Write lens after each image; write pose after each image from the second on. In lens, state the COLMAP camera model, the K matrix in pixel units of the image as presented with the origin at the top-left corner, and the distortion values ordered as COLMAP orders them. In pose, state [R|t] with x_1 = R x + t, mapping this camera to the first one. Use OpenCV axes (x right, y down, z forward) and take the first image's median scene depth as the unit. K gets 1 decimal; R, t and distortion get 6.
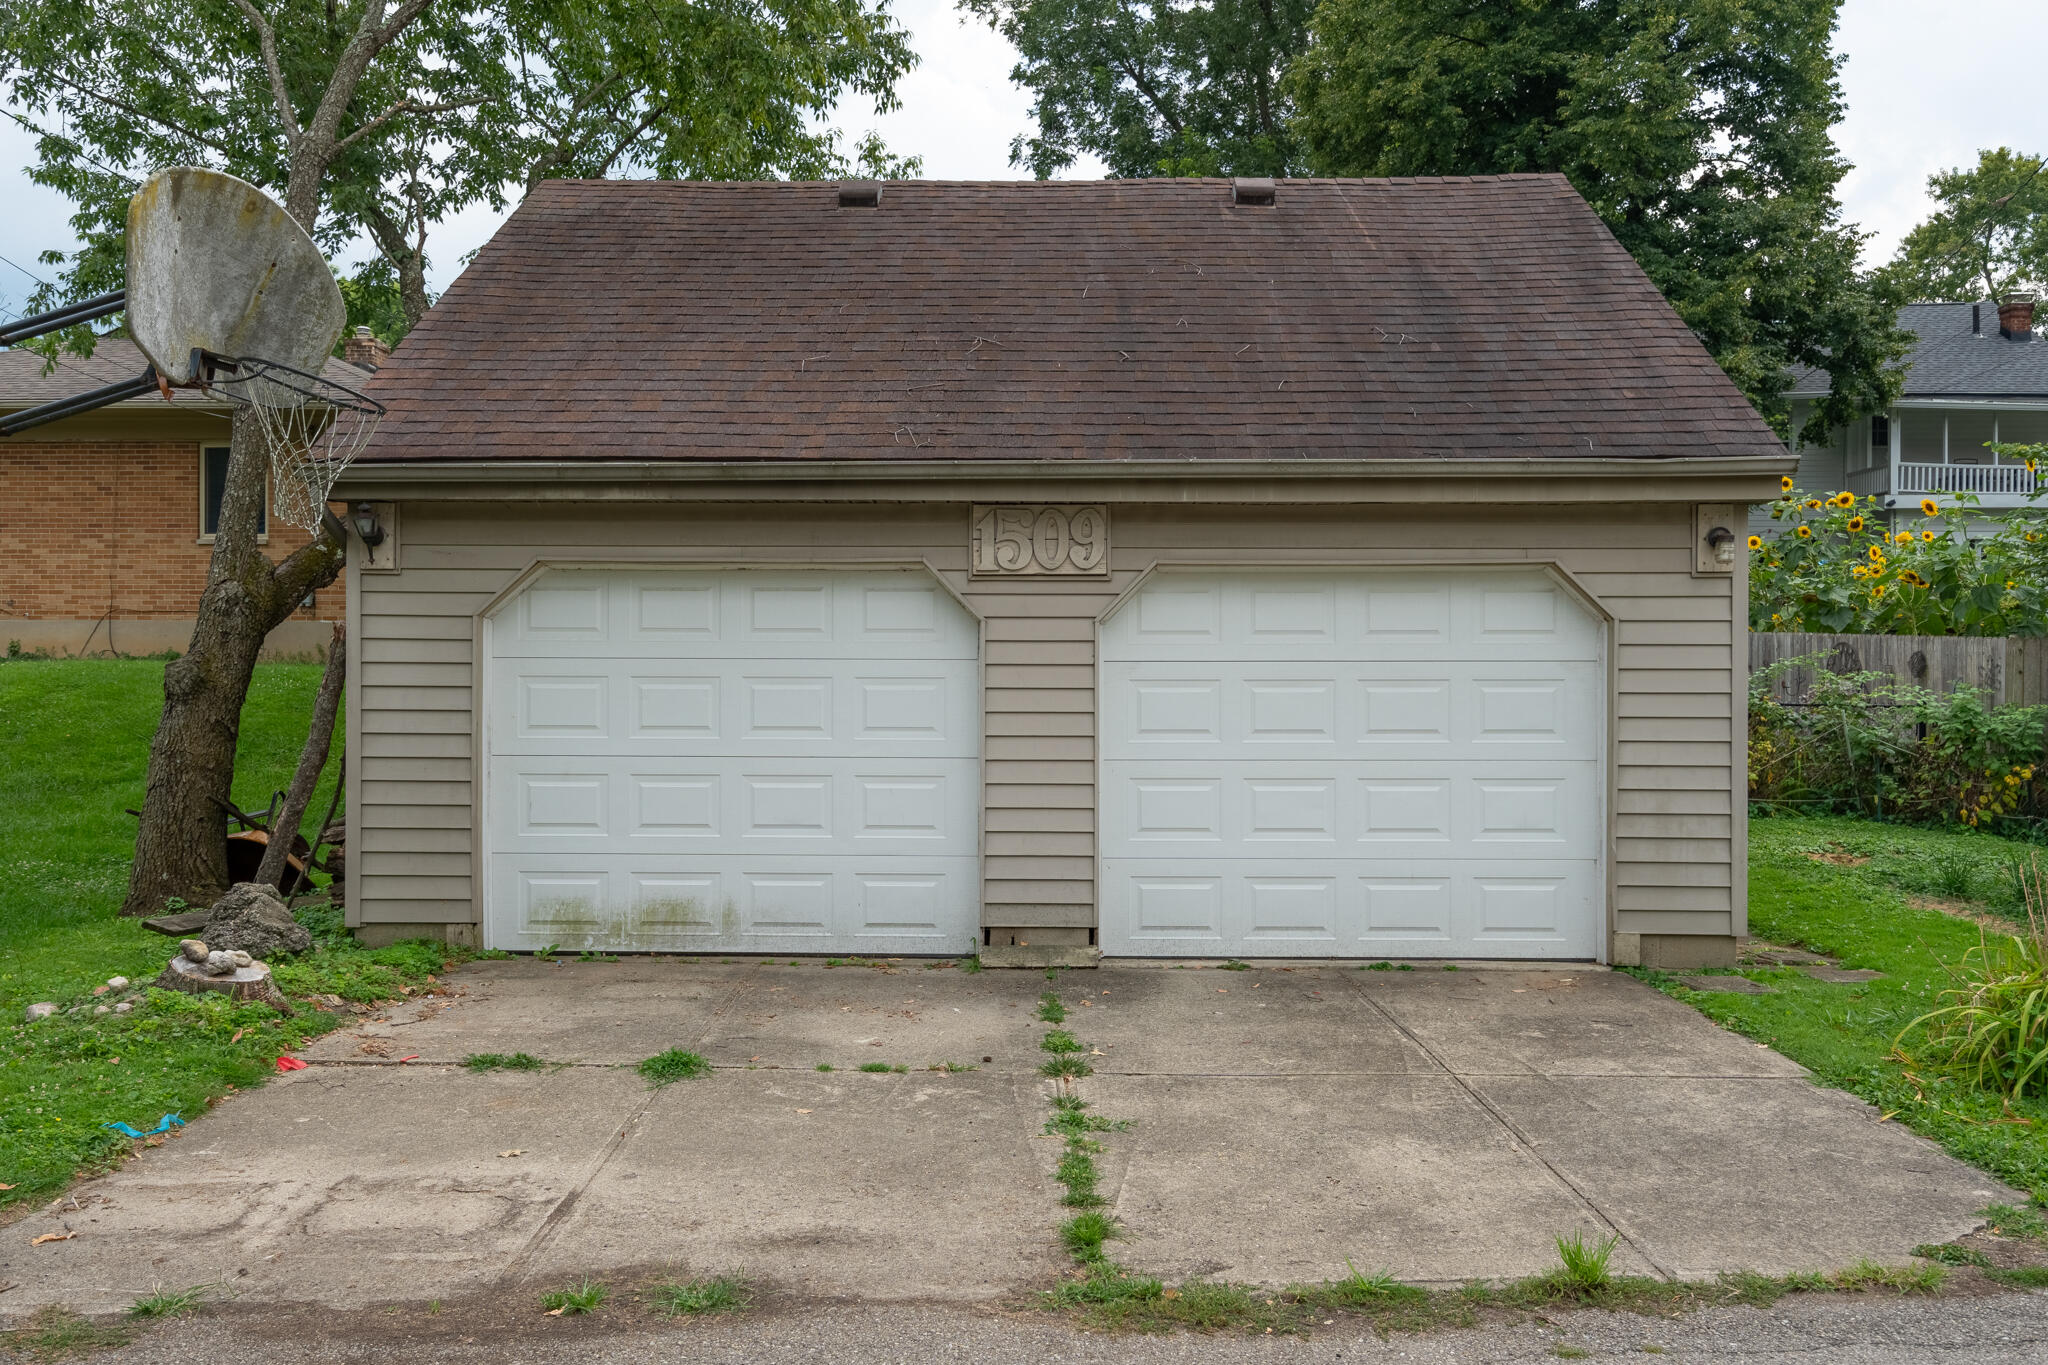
lens RADIAL K [[1669.3, 0, 1024.0], [0, 1669.3, 682.5], [0, 0, 1]] dist [0.004659, 0.005017]
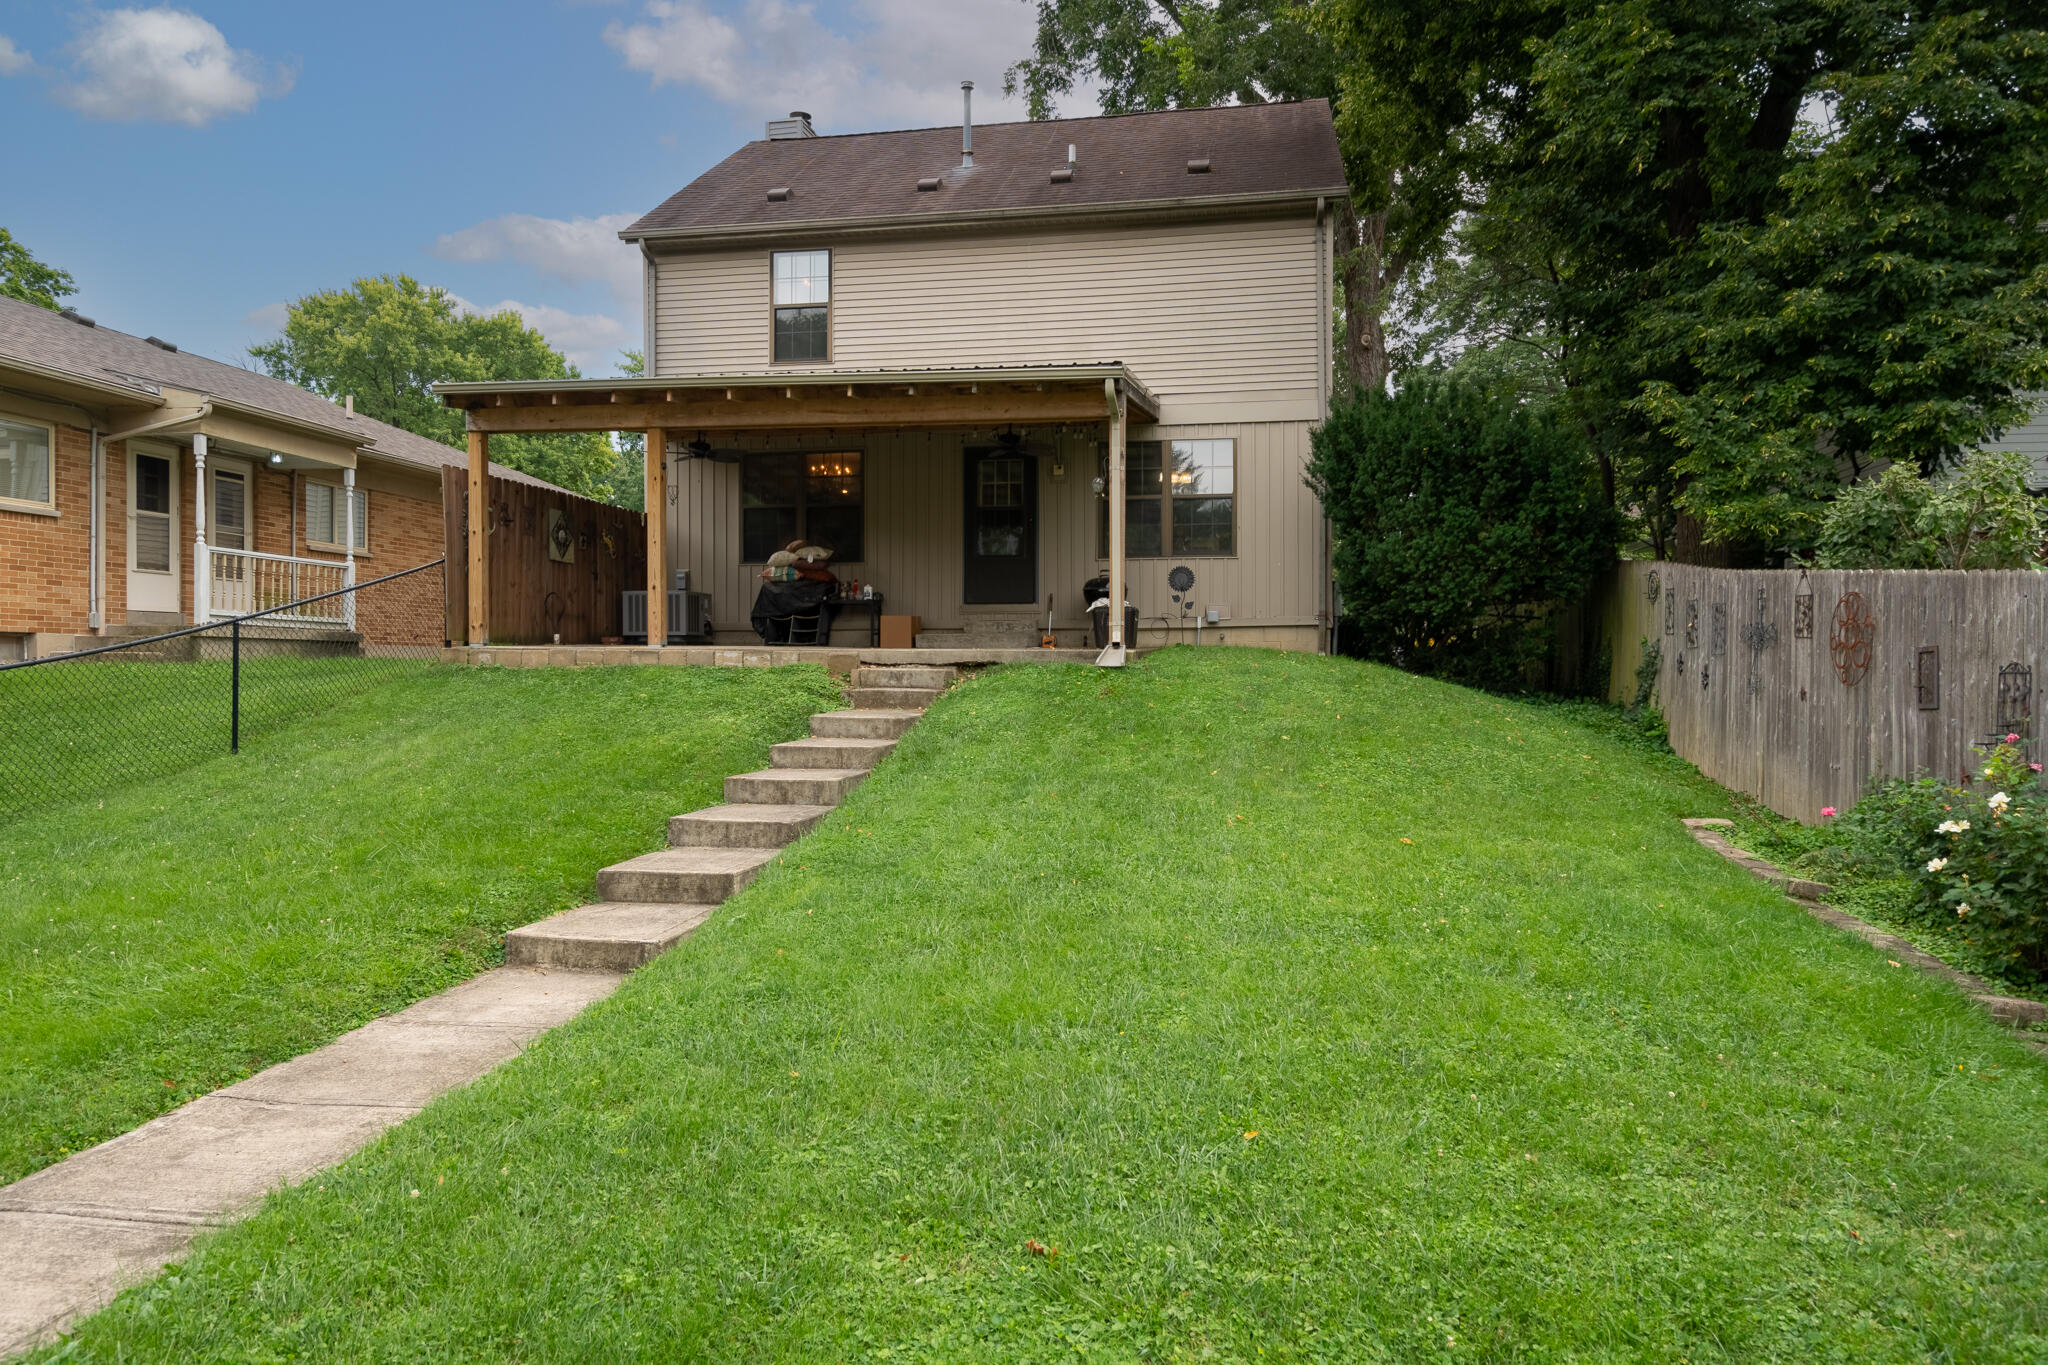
lens RADIAL K [[1346.8, 0, 1024.0], [0, 1346.8, 682.5], [0, 0, 1]] dist [0.008313, 0.001545]
pose [[0.991535, -0.001580, -0.129827, 0.560834], [0.001747, 0.999998, 0.001169, -0.032281], [0.129825, -0.001386, 0.991536, 1.832162]]
